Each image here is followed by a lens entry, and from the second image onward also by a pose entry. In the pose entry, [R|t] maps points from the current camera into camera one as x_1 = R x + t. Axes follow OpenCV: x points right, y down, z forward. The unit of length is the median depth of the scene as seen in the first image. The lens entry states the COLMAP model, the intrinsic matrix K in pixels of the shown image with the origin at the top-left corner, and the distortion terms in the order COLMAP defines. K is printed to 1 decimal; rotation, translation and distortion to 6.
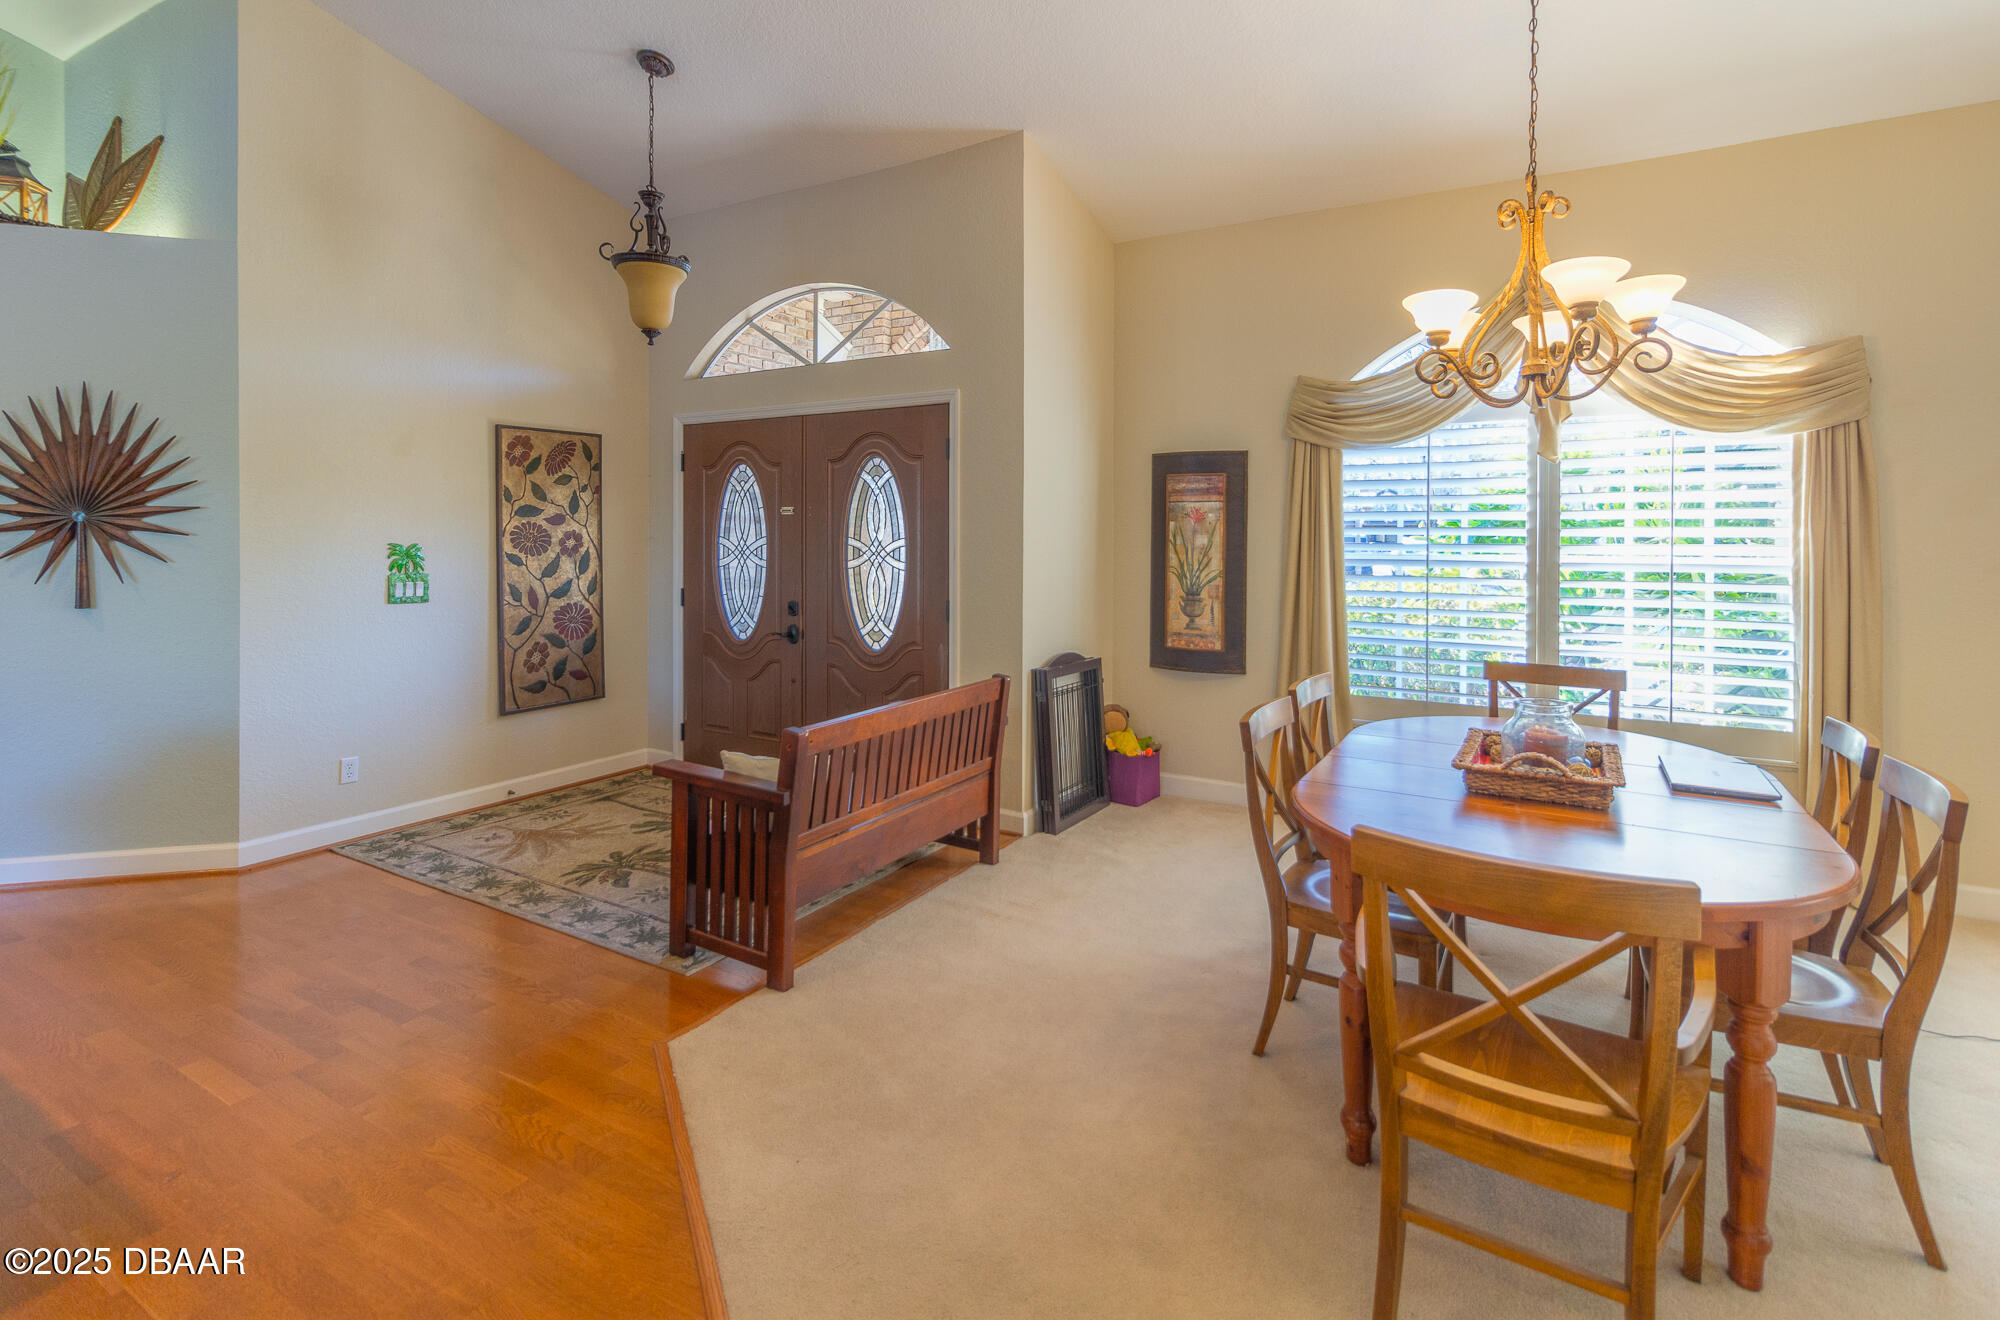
lens RADIAL K [[936.7, 0, 993.9], [0, 936.7, 558.1], [0, 0, 1]] dist [-0.002133, 0.000197]
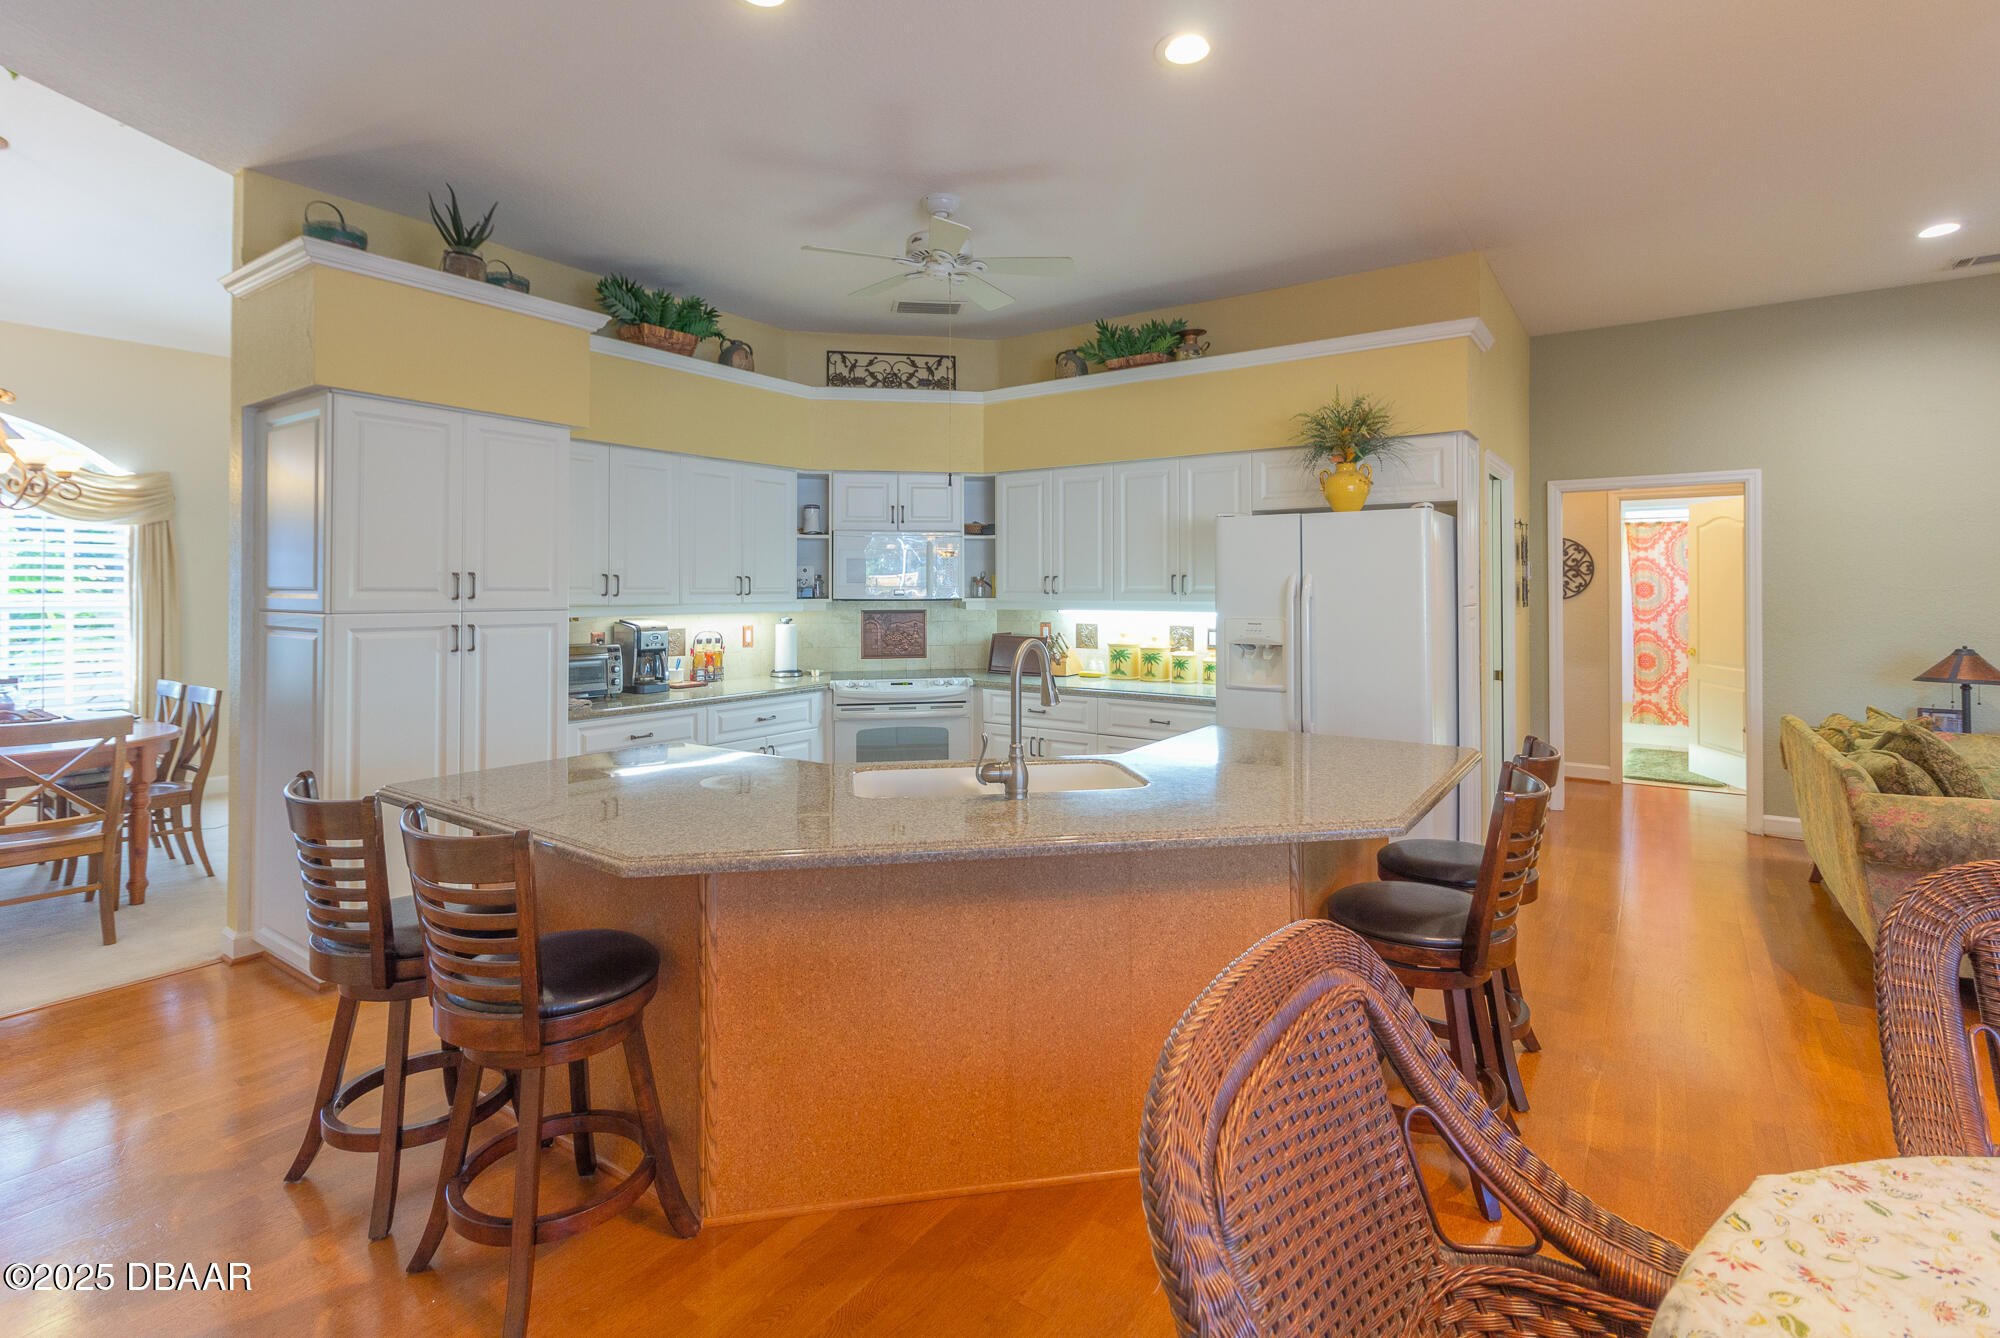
lens RADIAL K [[933.5, 0, 1000.0], [0, 933.5, 568.9], [0, 0, 1]] dist [-0.000963, -0.000177]
pose [[0.076908, 0.020035, 0.996837, -1.006399], [0.023167, 0.999492, -0.021875, 0.023023], [-0.996769, 0.024776, 0.076405, -0.990408]]
